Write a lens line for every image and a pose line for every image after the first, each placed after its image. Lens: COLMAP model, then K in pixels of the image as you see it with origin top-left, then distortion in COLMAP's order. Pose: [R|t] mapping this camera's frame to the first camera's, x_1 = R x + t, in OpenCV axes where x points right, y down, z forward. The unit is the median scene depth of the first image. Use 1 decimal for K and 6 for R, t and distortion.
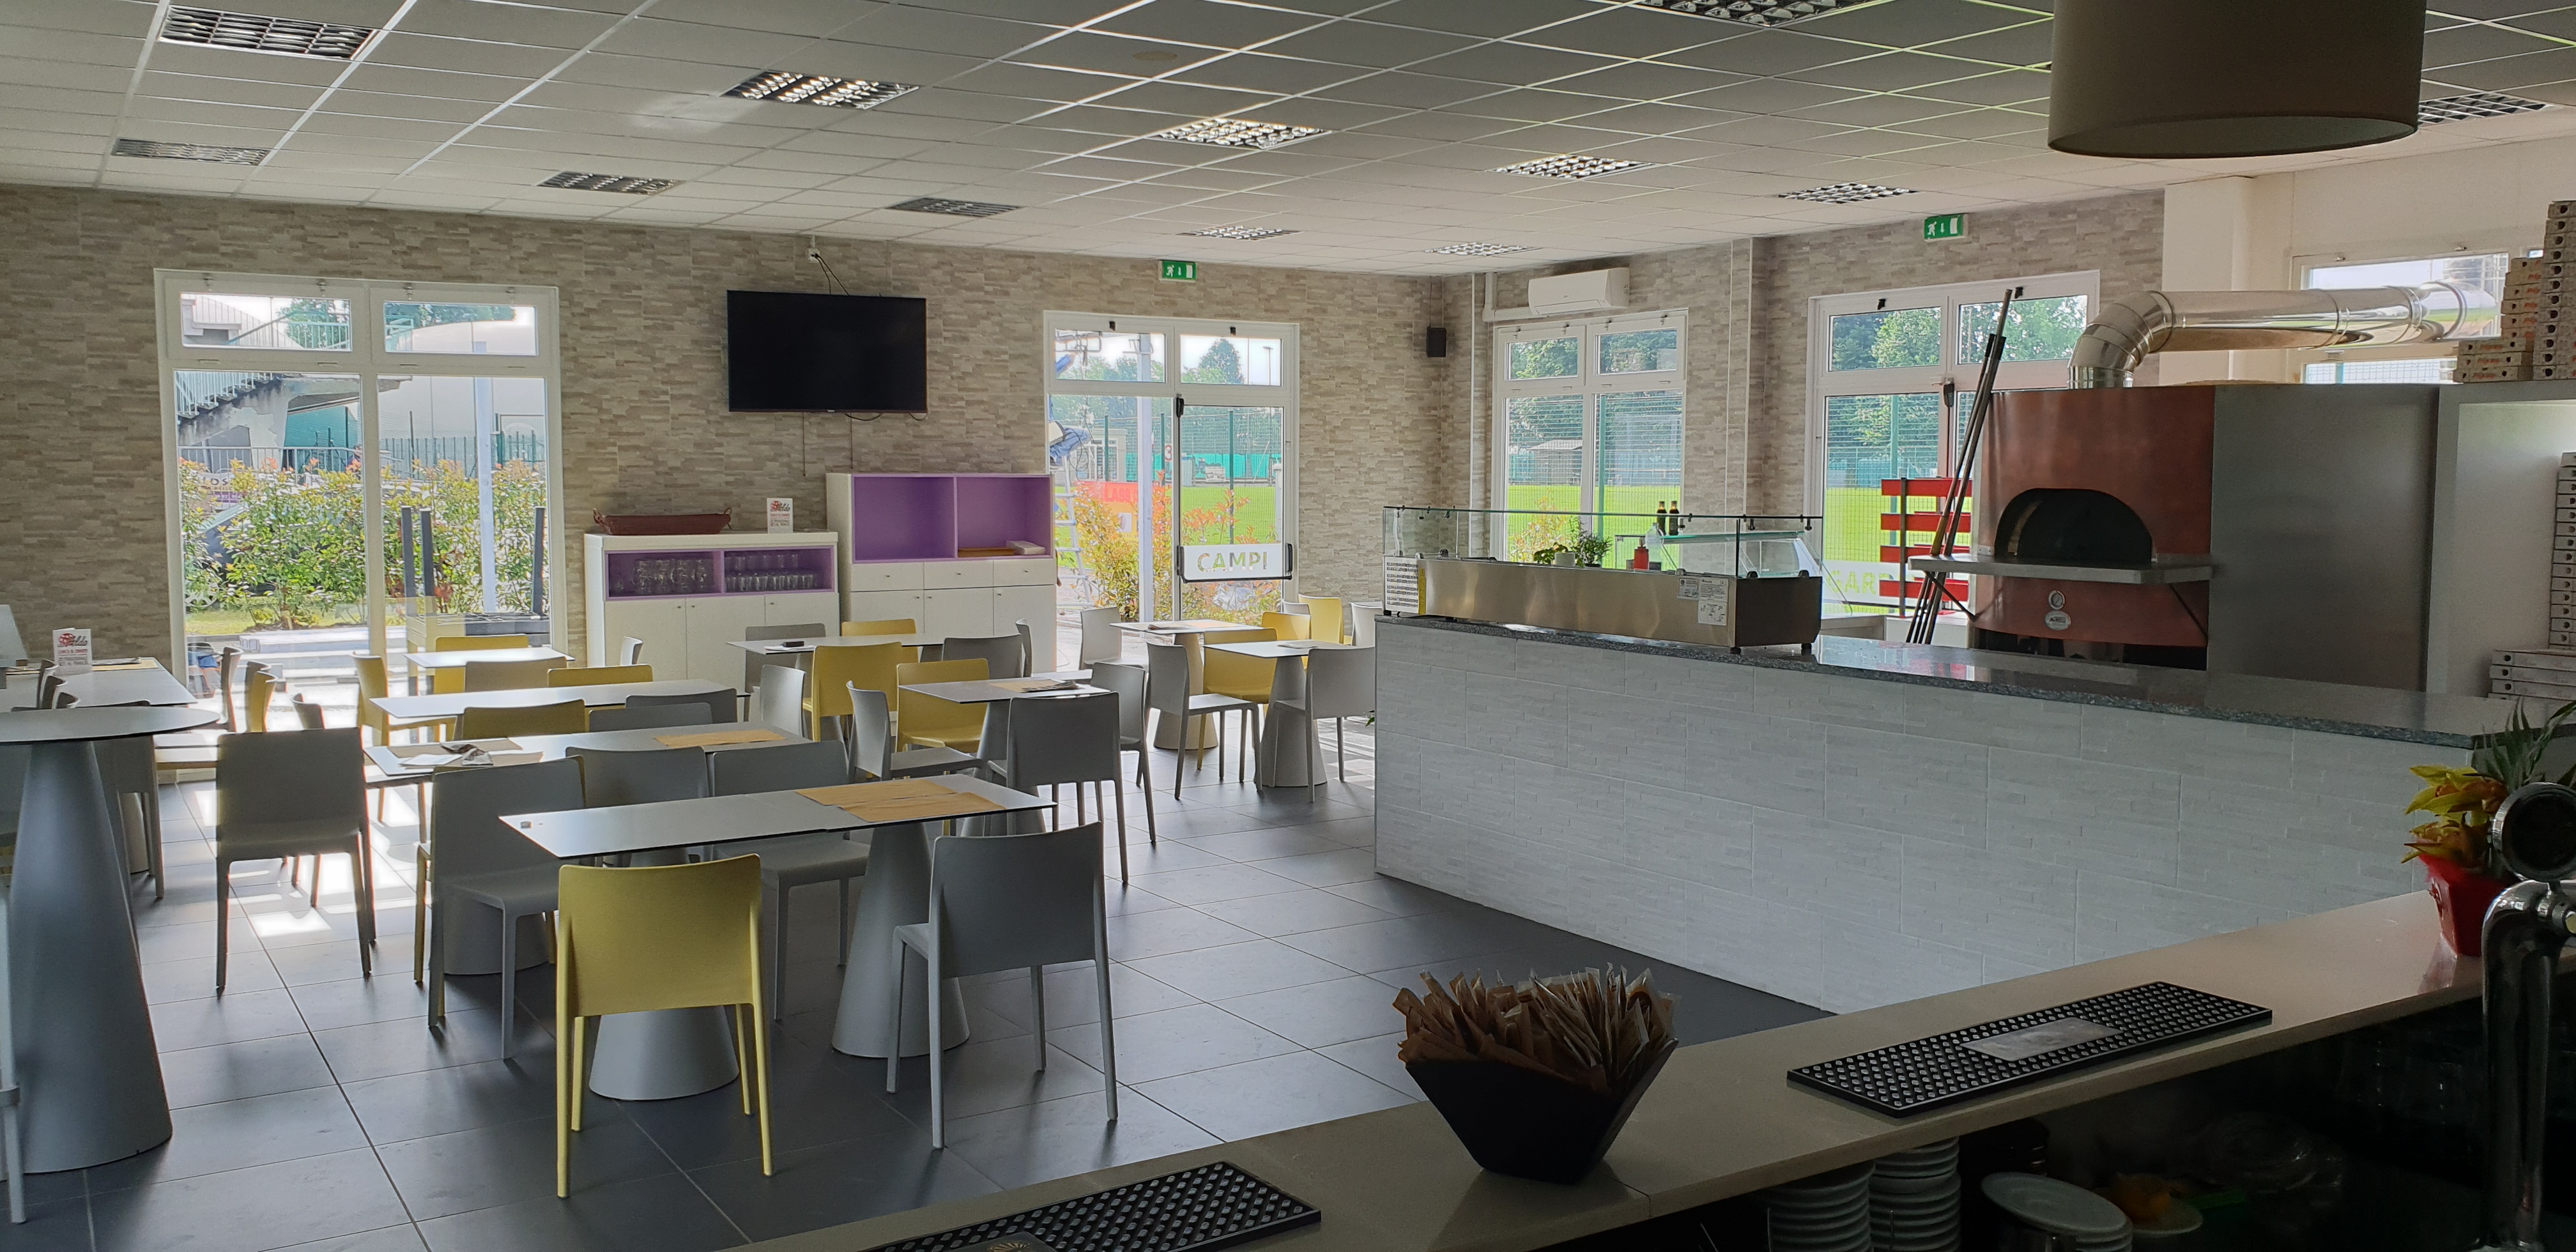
lens RADIAL K [[1982.2, 0, 1288.0], [0, 1982.2, 626.0], [0, 0, 1]] dist [0.010794, 0.001668]
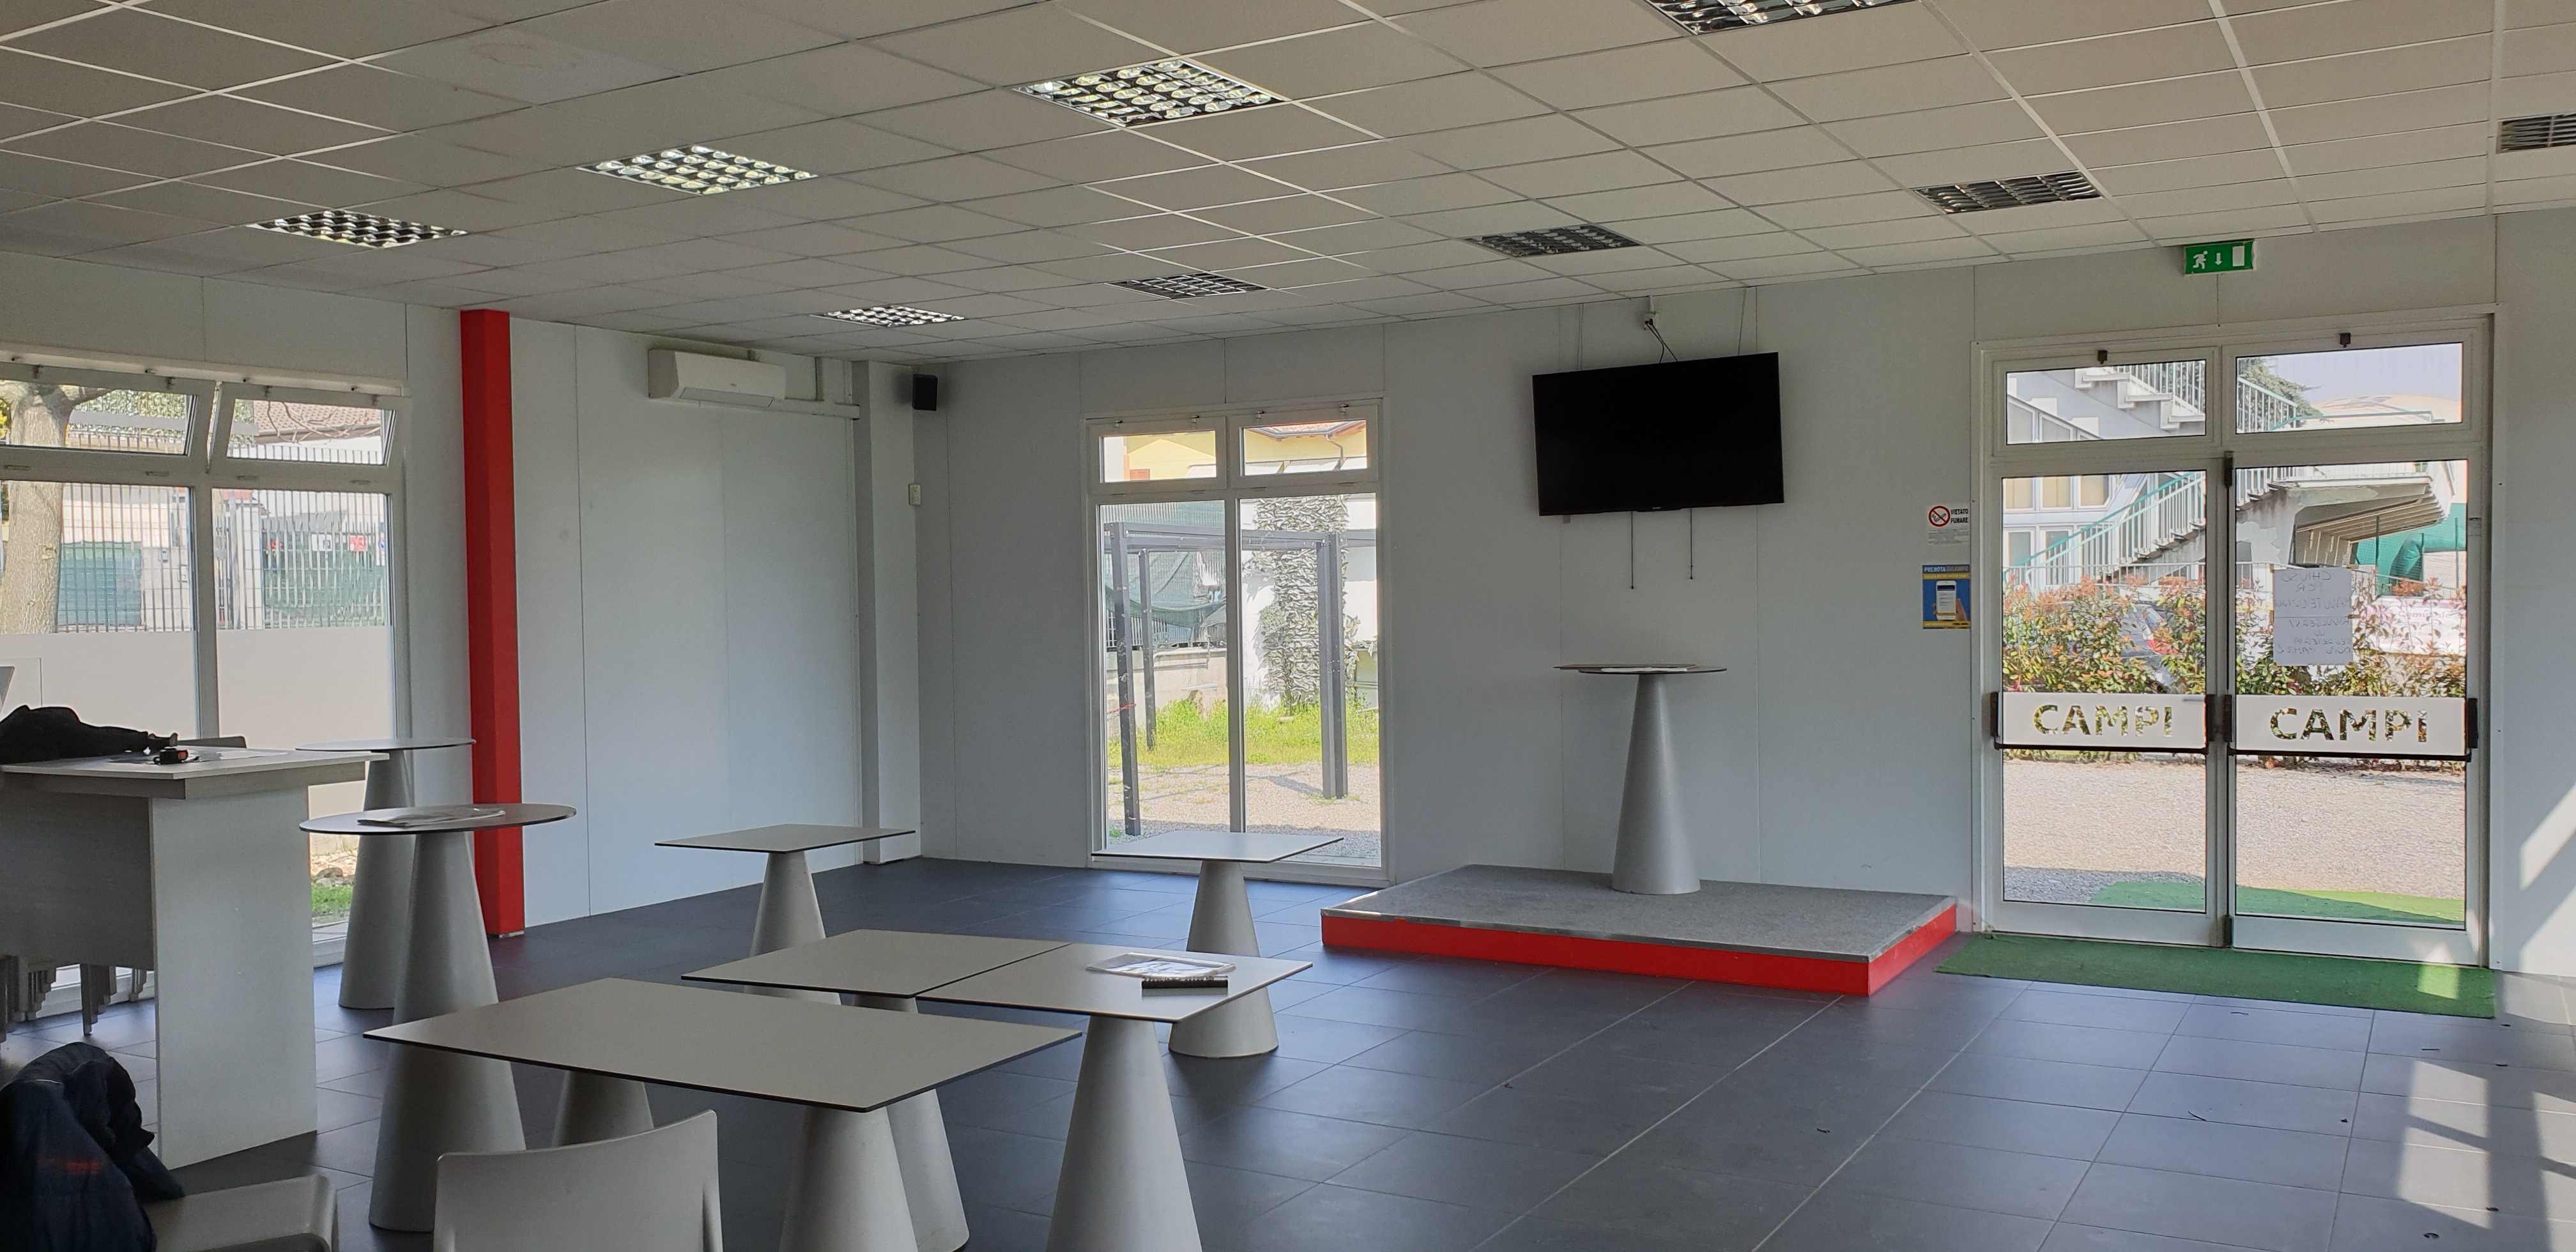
lens RADIAL K [[1986.7, 0, 1308.0], [0, 1986.7, 596.7], [0, 0, 1]] dist [0.001934, 0.009178]
pose [[0.461378, -0.001466, -0.887202, 0.415920], [-0.052883, 0.998175, -0.029151, -0.040638], [0.885626, 0.060368, 0.460459, 0.502336]]
